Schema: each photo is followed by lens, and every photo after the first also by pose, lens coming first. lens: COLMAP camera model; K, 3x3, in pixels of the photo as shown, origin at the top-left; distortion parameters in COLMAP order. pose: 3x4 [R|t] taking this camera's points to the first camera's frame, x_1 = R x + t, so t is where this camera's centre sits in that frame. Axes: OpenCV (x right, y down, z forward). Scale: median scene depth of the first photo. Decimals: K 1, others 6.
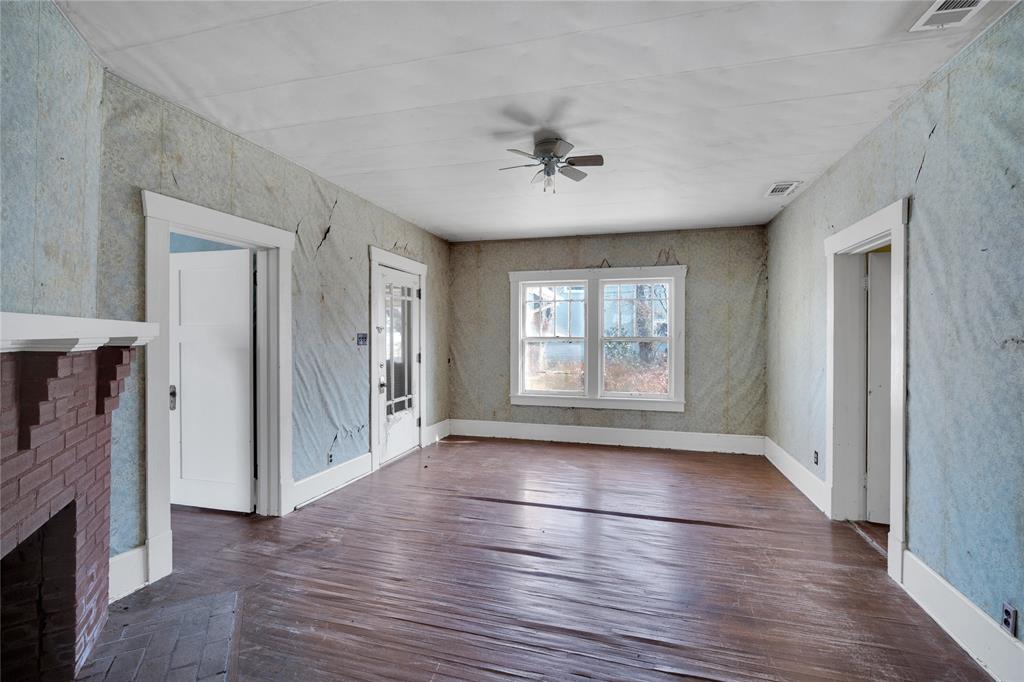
lens RADIAL K [[449.8, 0, 508.8], [0, 449.8, 339.6], [0, 0, 1]] dist [-0.011719, 0.000473]
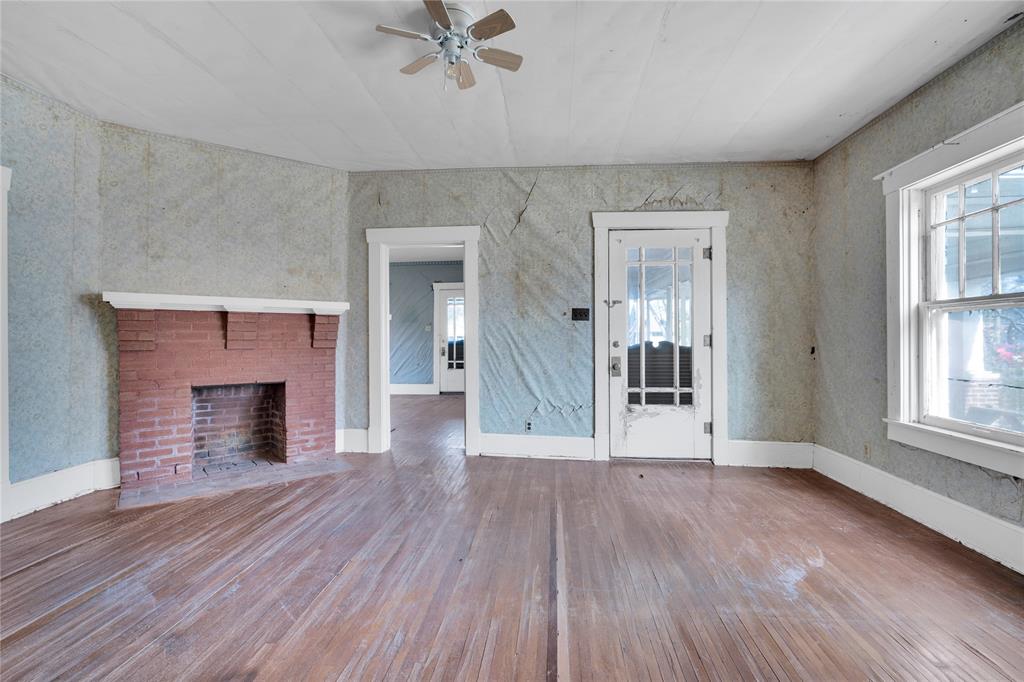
lens RADIAL K [[449.8, 0, 509.8], [0, 449.8, 340.7], [0, 0, 1]] dist [-0.011719, 0.000473]
pose [[0.186657, 0.008288, -0.982390, 0.591925], [-0.012409, 0.999905, 0.006078, 0.051966], [0.982347, 0.011056, 0.186742, 0.695839]]
